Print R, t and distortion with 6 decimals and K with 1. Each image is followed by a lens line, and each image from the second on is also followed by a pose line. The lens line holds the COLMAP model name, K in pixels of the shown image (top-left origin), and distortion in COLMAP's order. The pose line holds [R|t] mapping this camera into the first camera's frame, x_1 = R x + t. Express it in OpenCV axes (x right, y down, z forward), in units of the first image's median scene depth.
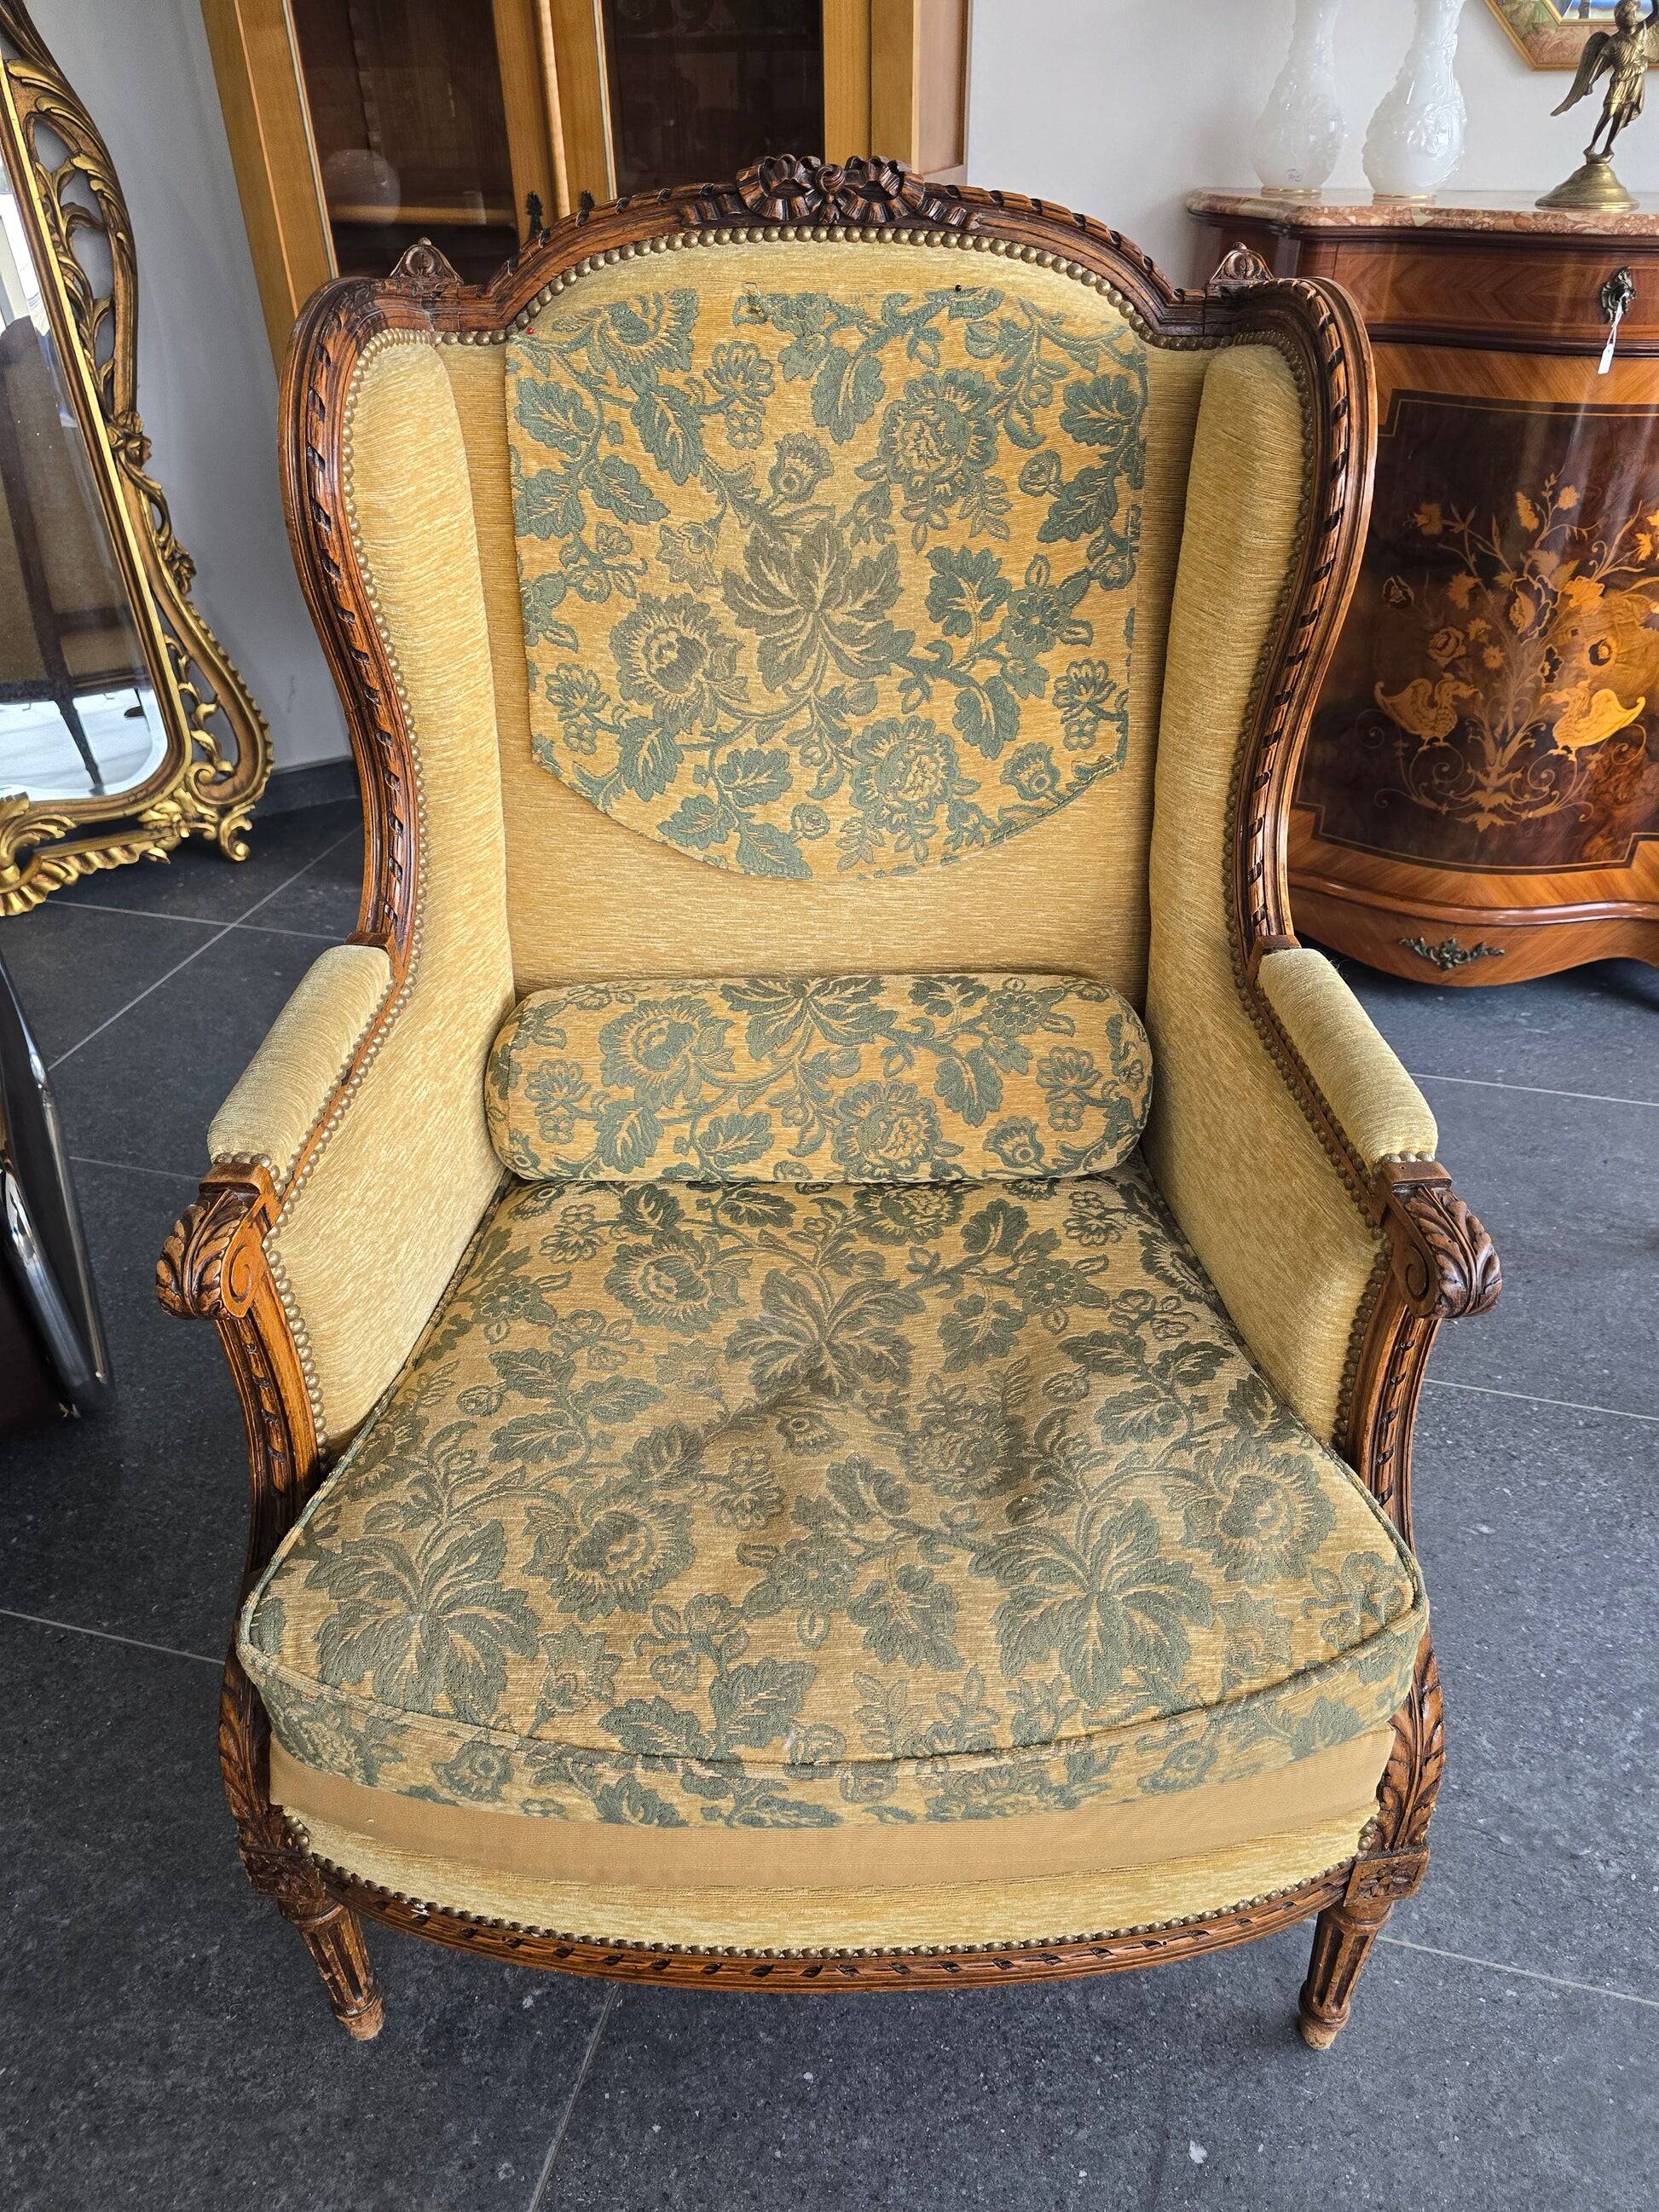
lens RADIAL K [[1491.4, 0, 859.5], [0, 1491.4, 1120.3], [0, 0, 1]] dist [0.055129, -0.065806]
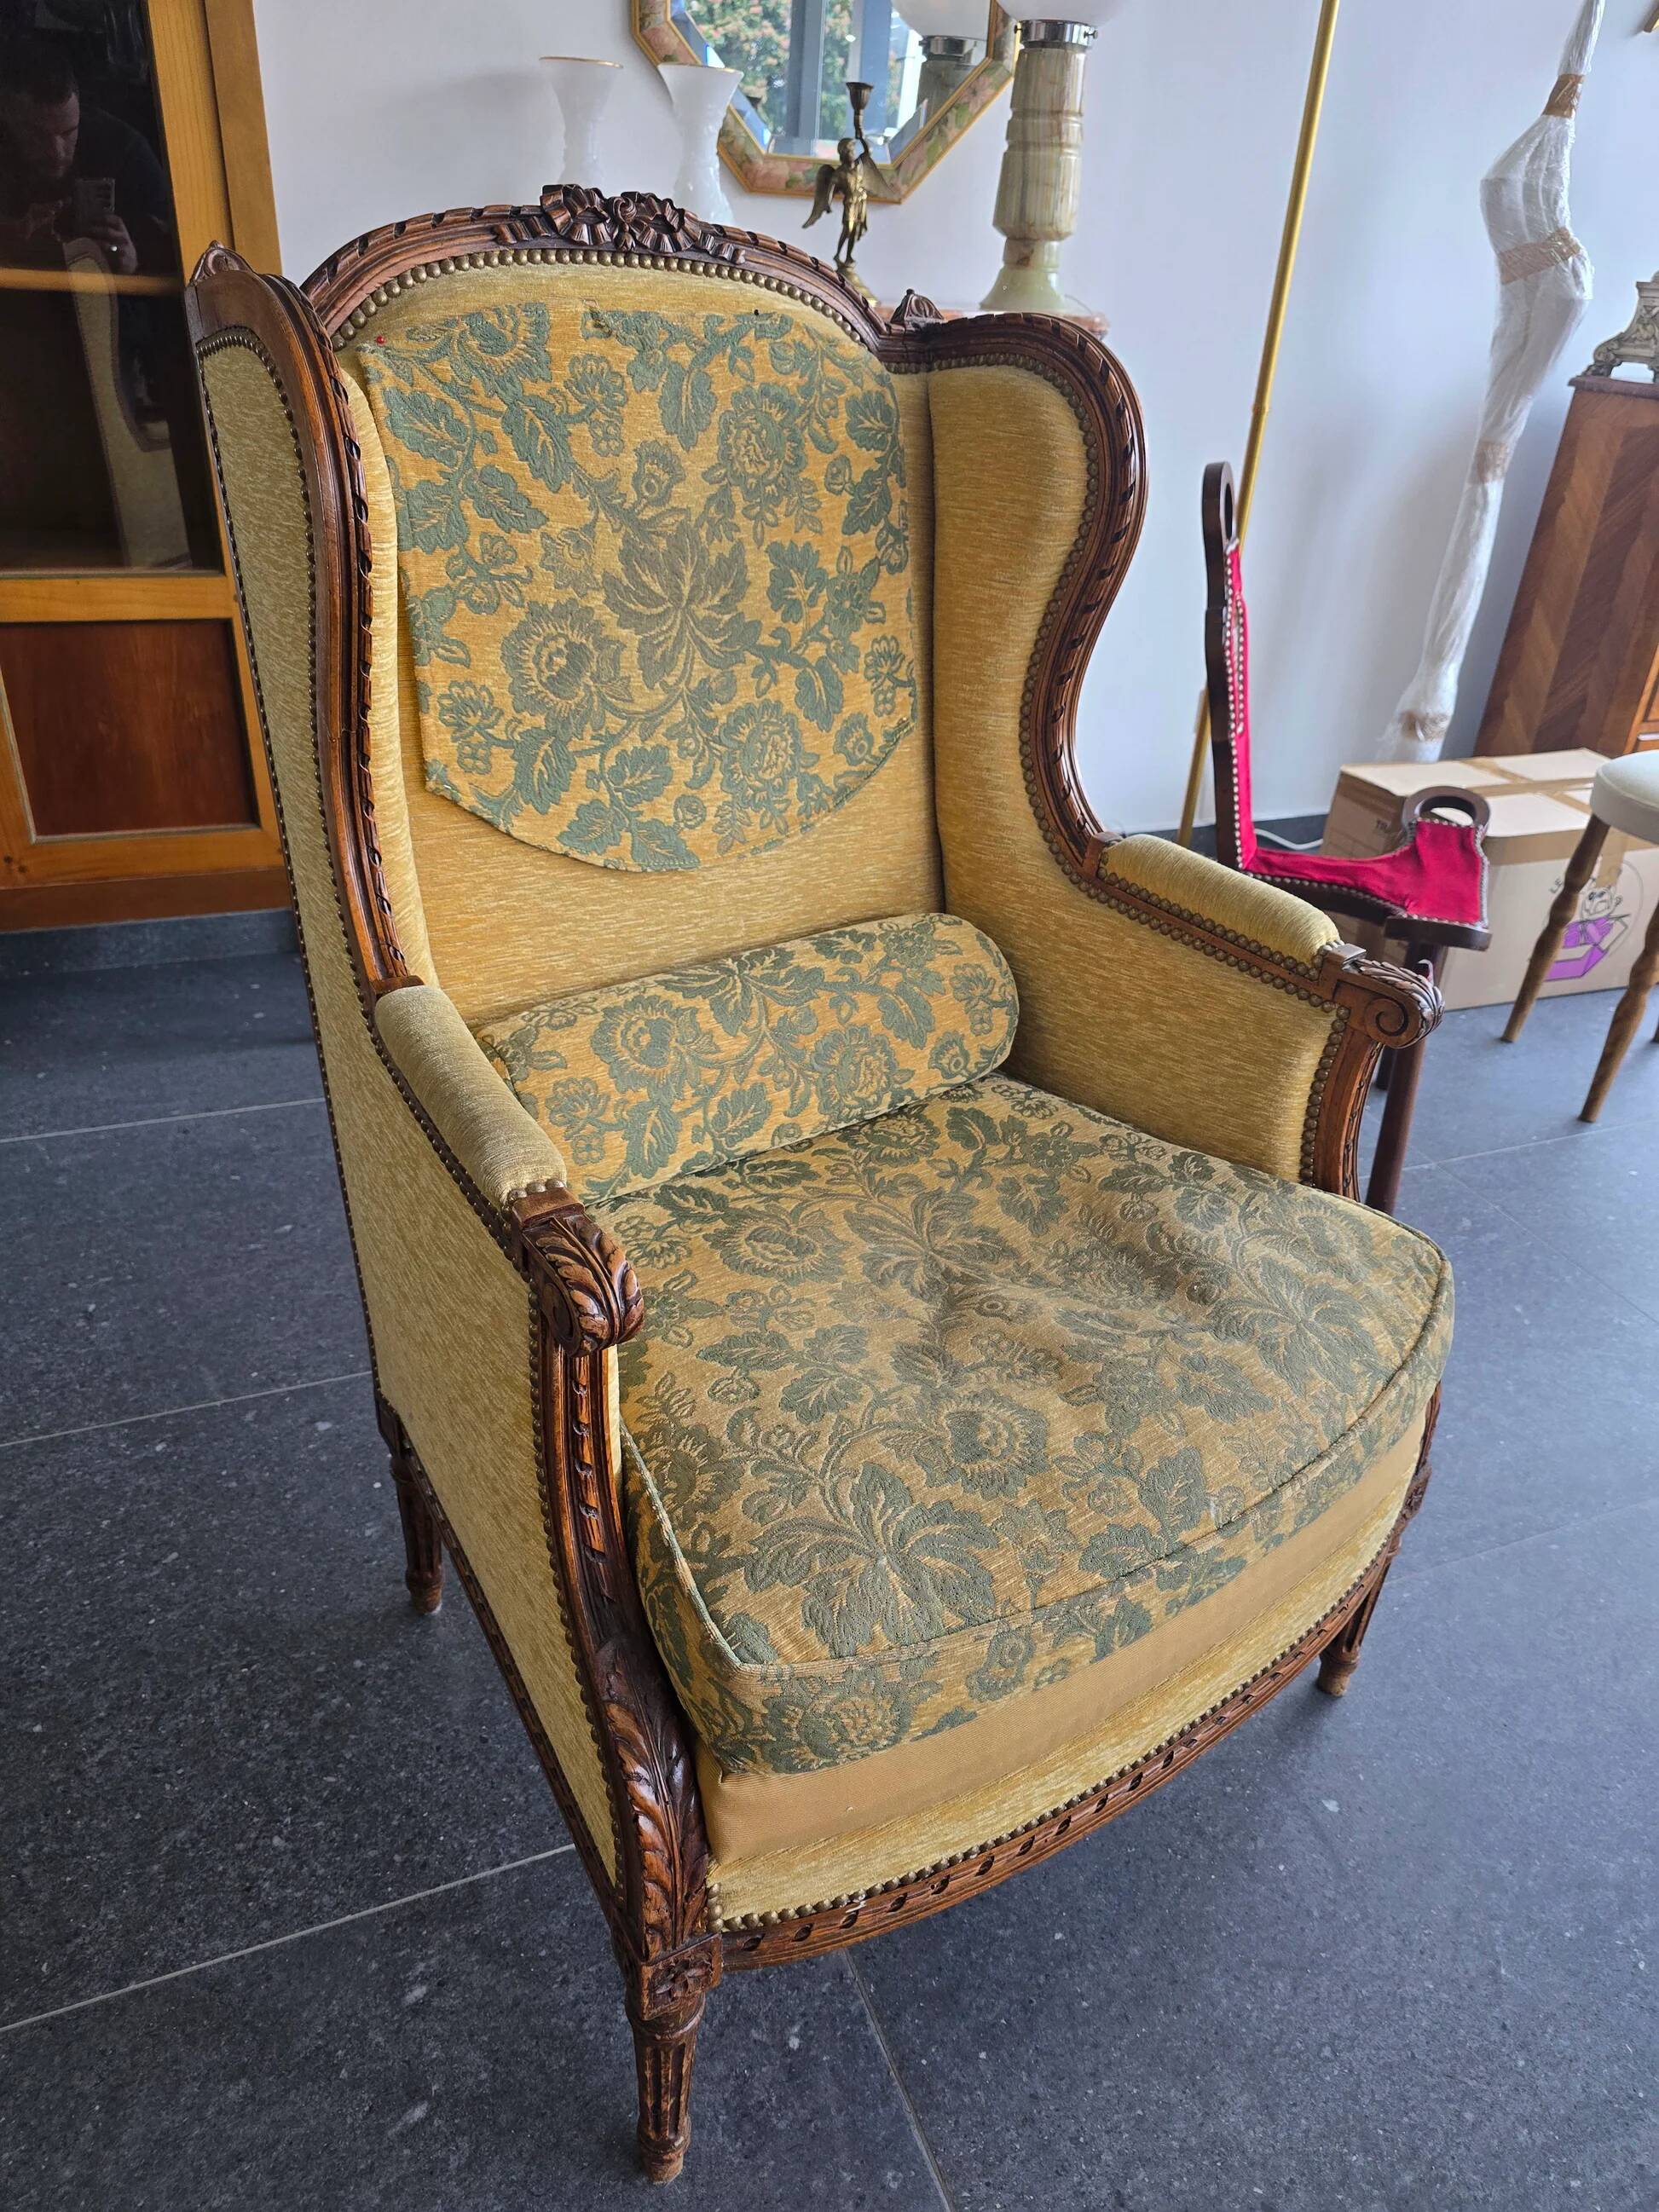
lens RADIAL K [[1494.9, 0, 847.3], [0, 1494.9, 1122.0], [0, 0, 1]] dist [0.048325, -0.064624]
pose [[0.799860, -0.252899, 0.544303, -0.612049], [0.290032, 0.956841, 0.018370, 0.020938], [-0.525457, 0.143172, 0.838688, 0.106317]]
